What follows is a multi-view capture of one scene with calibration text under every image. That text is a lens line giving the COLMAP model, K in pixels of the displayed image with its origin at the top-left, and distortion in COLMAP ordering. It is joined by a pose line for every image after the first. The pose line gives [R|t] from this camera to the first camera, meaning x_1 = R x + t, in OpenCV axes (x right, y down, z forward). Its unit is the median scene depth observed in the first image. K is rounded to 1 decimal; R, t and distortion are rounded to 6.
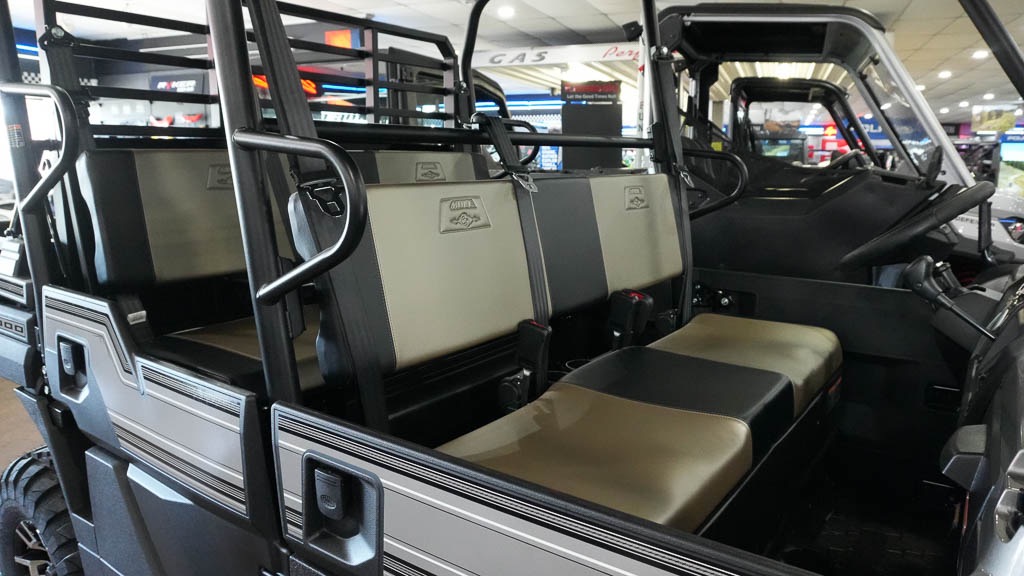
lens RADIAL K [[698.8, 0, 511.6], [0, 698.8, 295.1], [0, 0, 1]] dist [-0.037096, 0.003657]
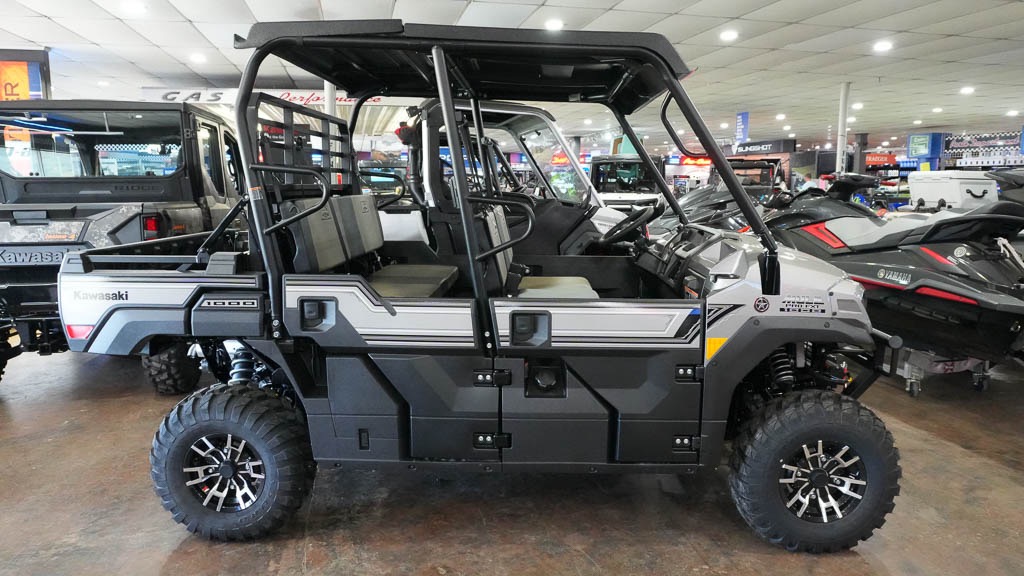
lens RADIAL K [[698.8, 0, 511.6], [0, 698.8, 295.1], [0, 0, 1]] dist [-0.037096, 0.003657]
pose [[0.829675, -0.093265, 0.550401, -1.137268], [0.110380, 0.993887, 0.002026, 0.096123], [-0.547226, 0.059072, 0.834898, -0.830455]]
